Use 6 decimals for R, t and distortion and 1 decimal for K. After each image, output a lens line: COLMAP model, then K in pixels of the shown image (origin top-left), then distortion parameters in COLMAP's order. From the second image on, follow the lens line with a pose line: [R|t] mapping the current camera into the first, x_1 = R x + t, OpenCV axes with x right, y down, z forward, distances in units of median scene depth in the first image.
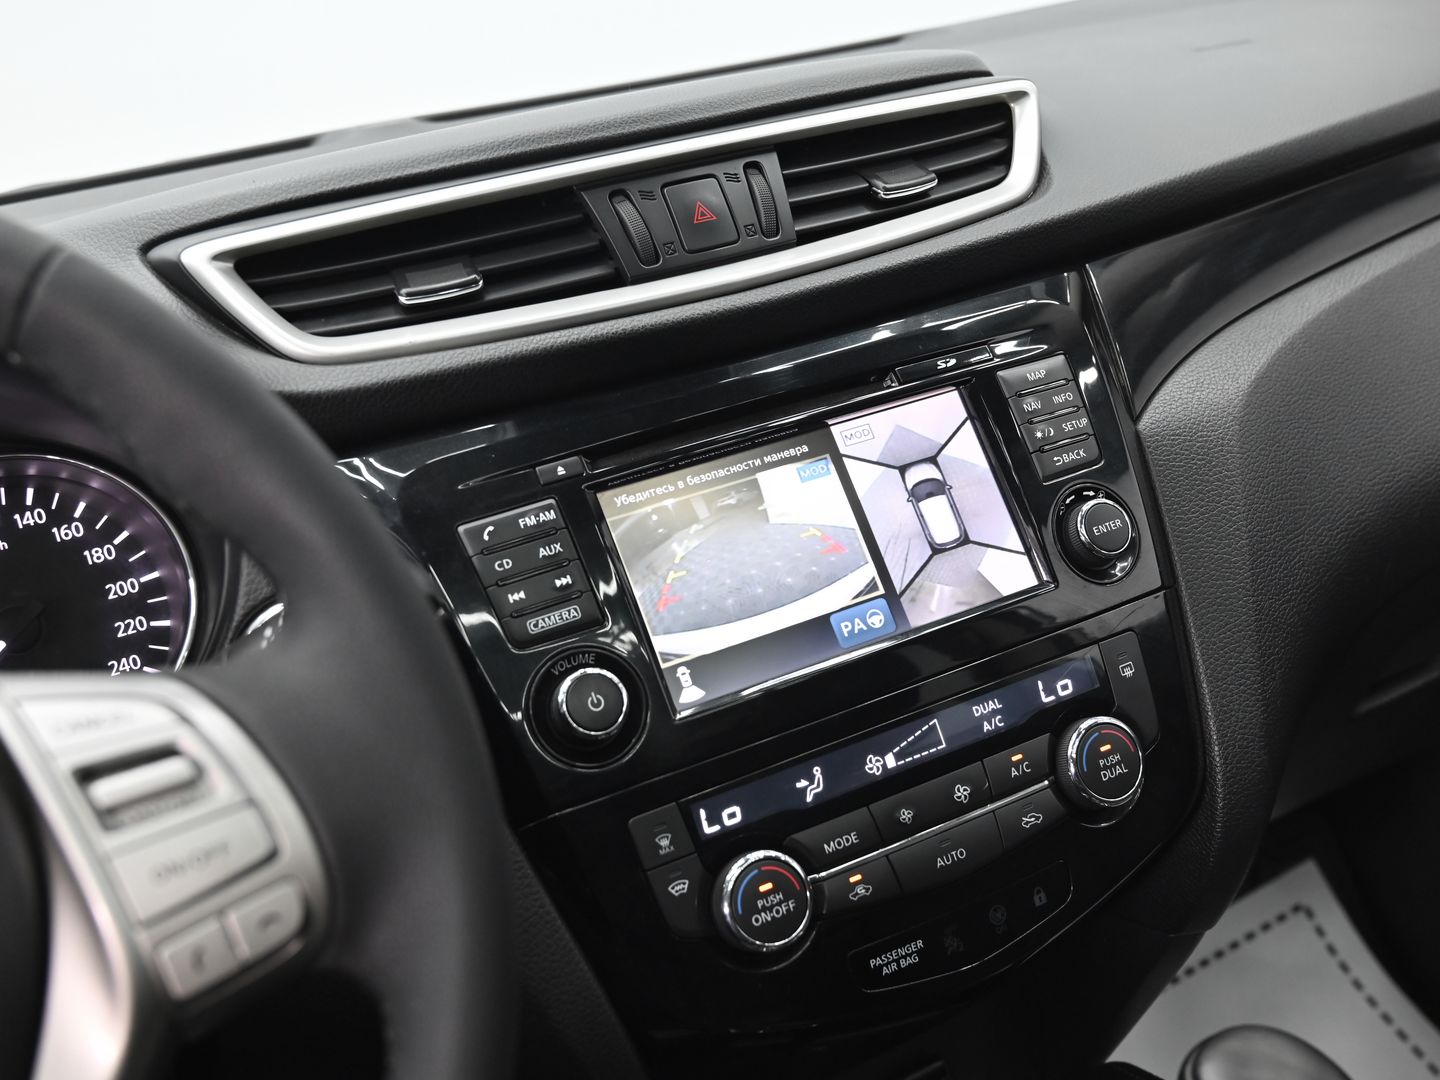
lens RADIAL K [[1658.0, 0, 720.0], [0, 1658.0, 540.0], [0, 0, 1]] dist [-0.017358, -0.033064]
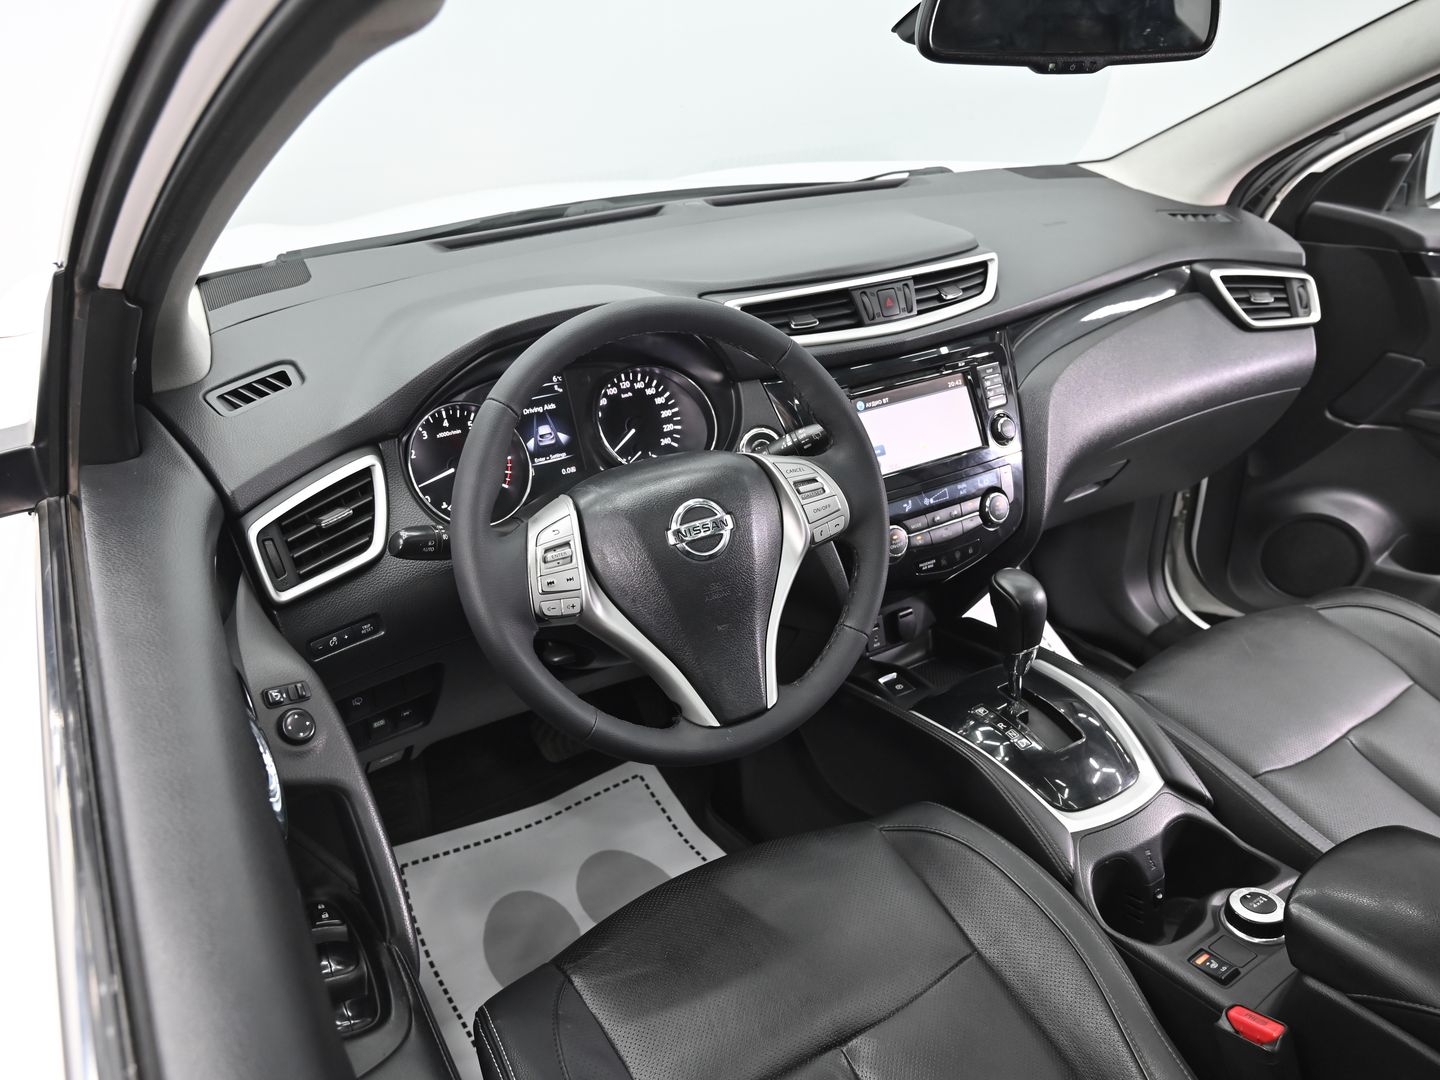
lens RADIAL K [[1064.5, 0, 720.0], [0, 1064.5, 540.0], [0, 0, 1]] dist [-0.004430, -0.004500]
pose [[0.987939, 0.089783, 0.126157, -0.492955], [-0.109911, 0.980499, 0.162913, -0.065261], [-0.109070, -0.174814, 0.978542, -0.818915]]
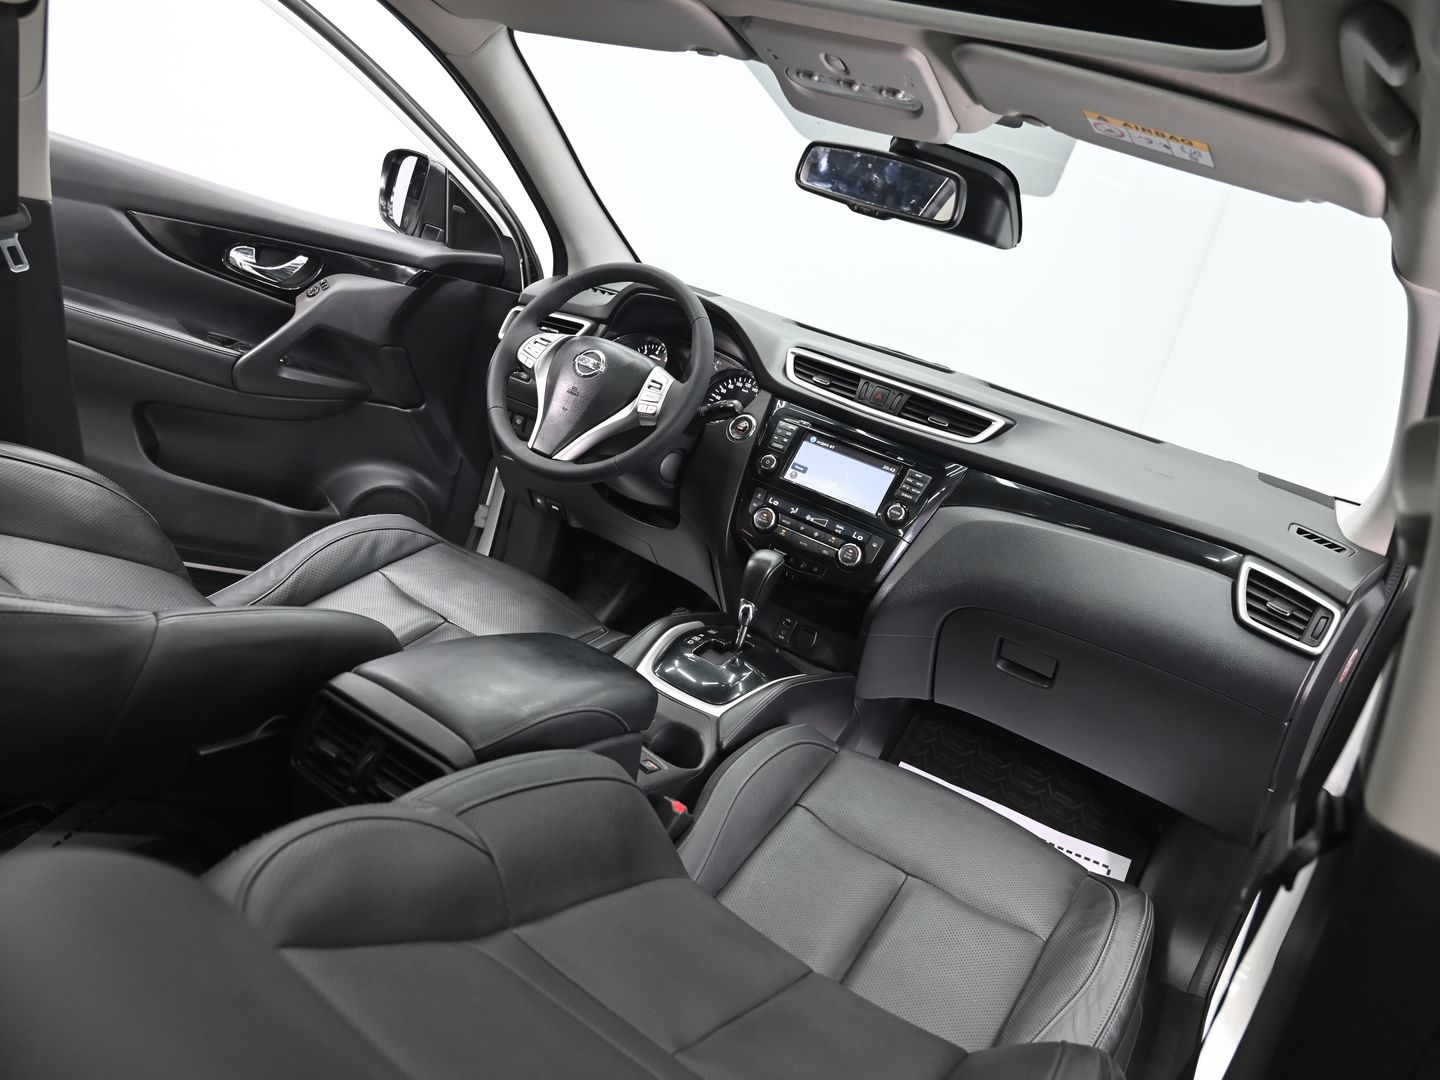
lens RADIAL K [[1064.5, 0, 720.0], [0, 1064.5, 540.0], [0, 0, 1]] dist [-0.004430, -0.004500]
pose [[0.461476, 0.517081, -0.720879, 1.878146], [-0.576112, 0.792595, 0.199720, -0.217302], [0.674637, 0.323141, 0.663660, -0.872750]]
